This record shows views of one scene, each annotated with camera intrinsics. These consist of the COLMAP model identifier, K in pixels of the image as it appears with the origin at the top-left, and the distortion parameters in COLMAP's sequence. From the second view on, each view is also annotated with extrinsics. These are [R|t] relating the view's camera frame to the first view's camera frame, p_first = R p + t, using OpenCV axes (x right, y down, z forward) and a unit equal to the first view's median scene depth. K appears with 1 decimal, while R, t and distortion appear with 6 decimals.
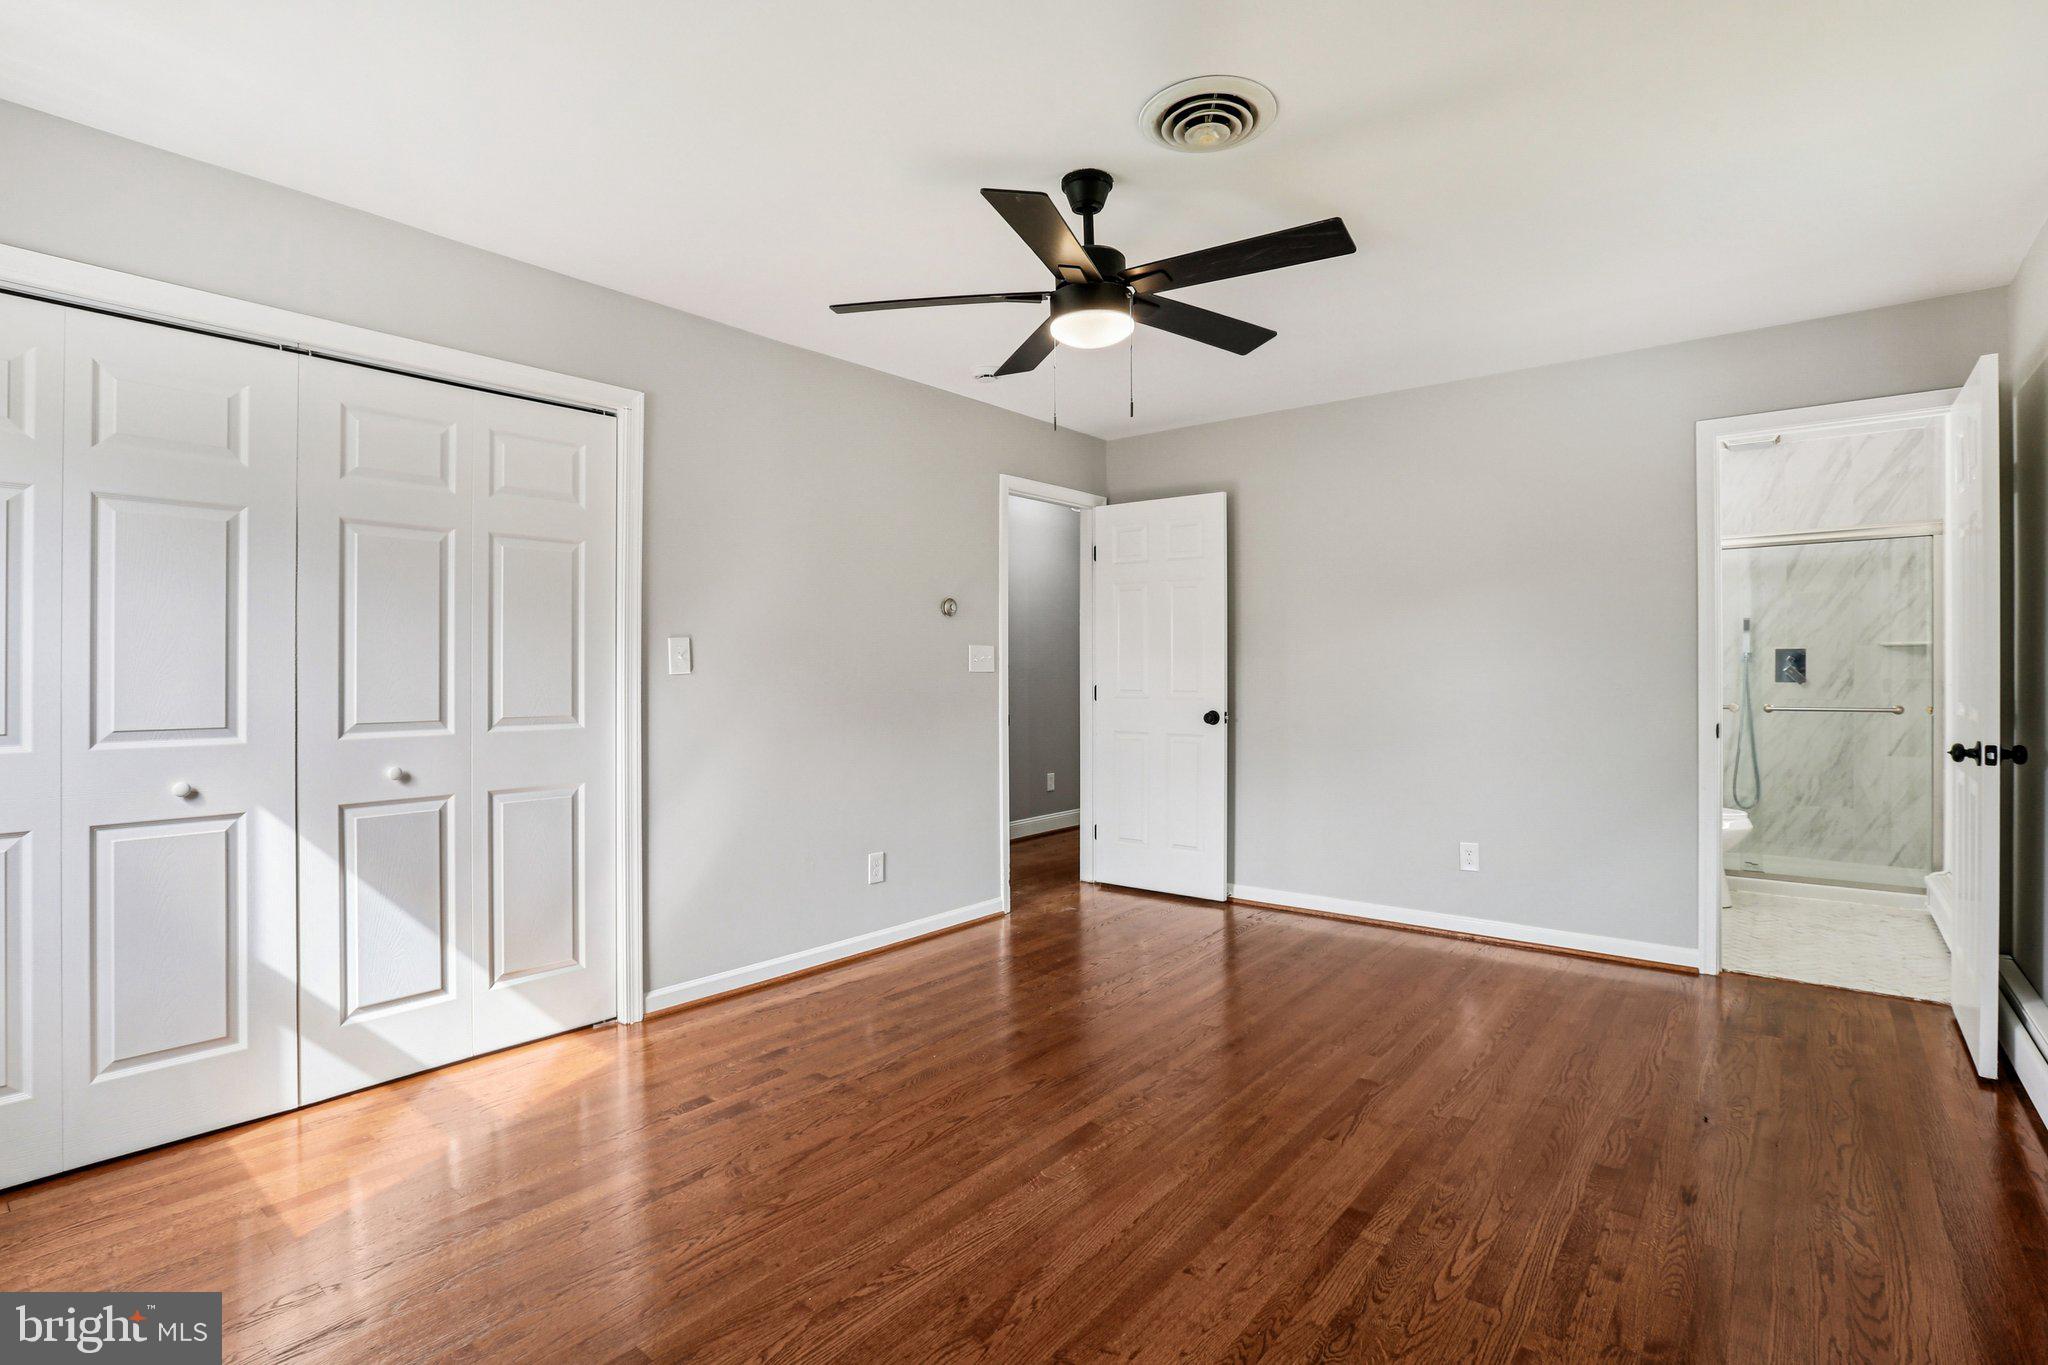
lens RADIAL K [[999.2, 0, 1020.8], [0, 999.2, 667.8], [0, 0, 1]] dist [-0.000736, 0.000050]
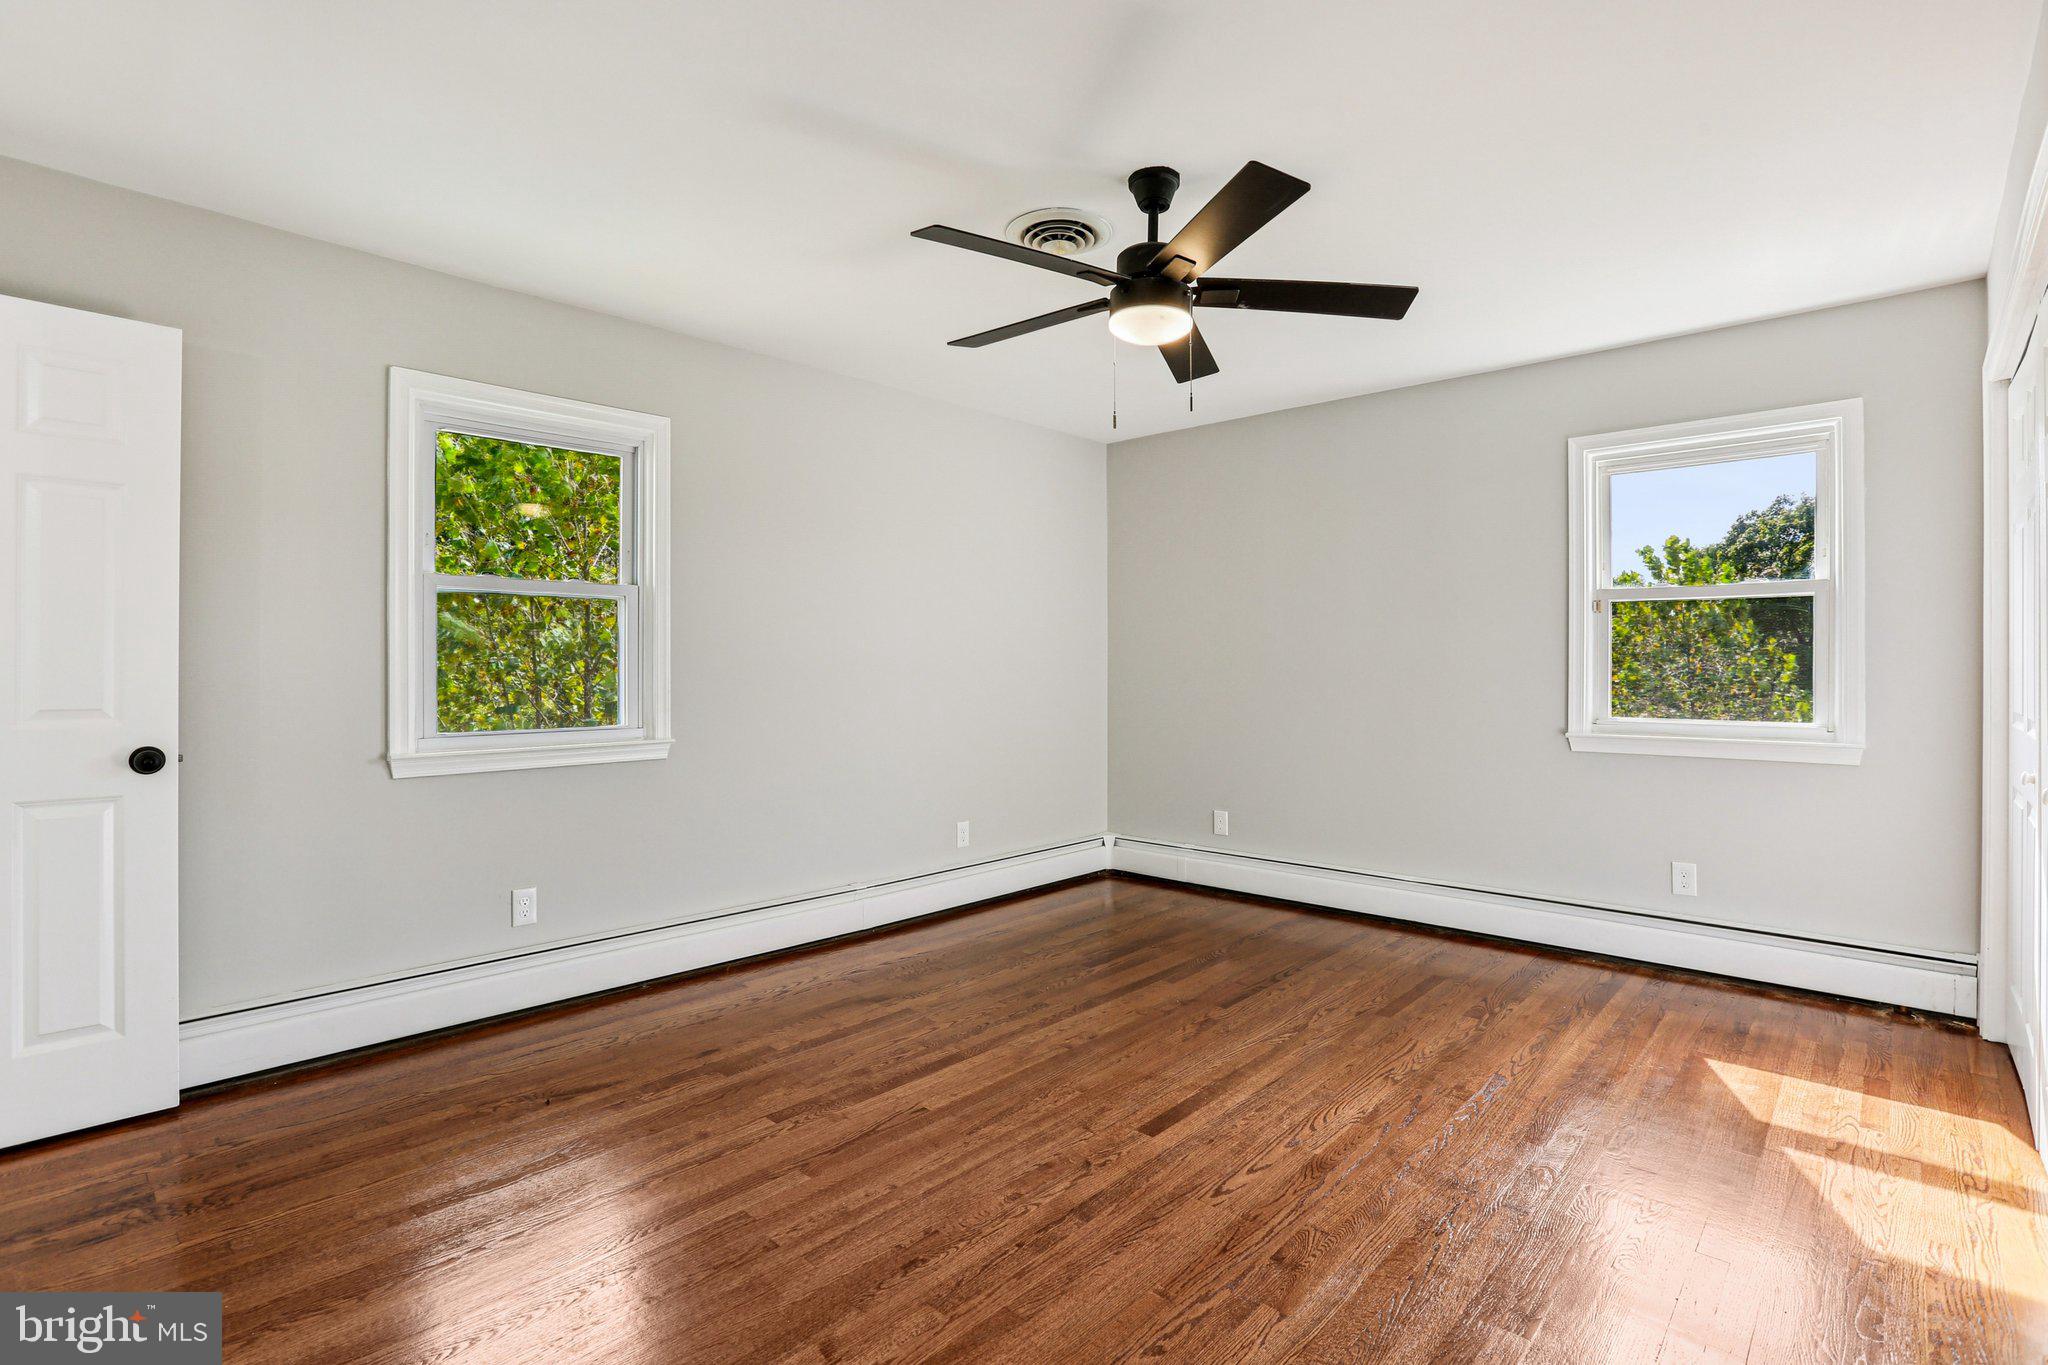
lens RADIAL K [[999.2, 0, 1020.8], [0, 999.2, 667.8], [0, 0, 1]] dist [-0.000736, 0.000050]
pose [[-0.998610, -0.001456, 0.052679, 0.155193], [-0.001594, 0.999995, -0.002576, 0.008958], [-0.052675, -0.002657, -0.998608, 2.088751]]
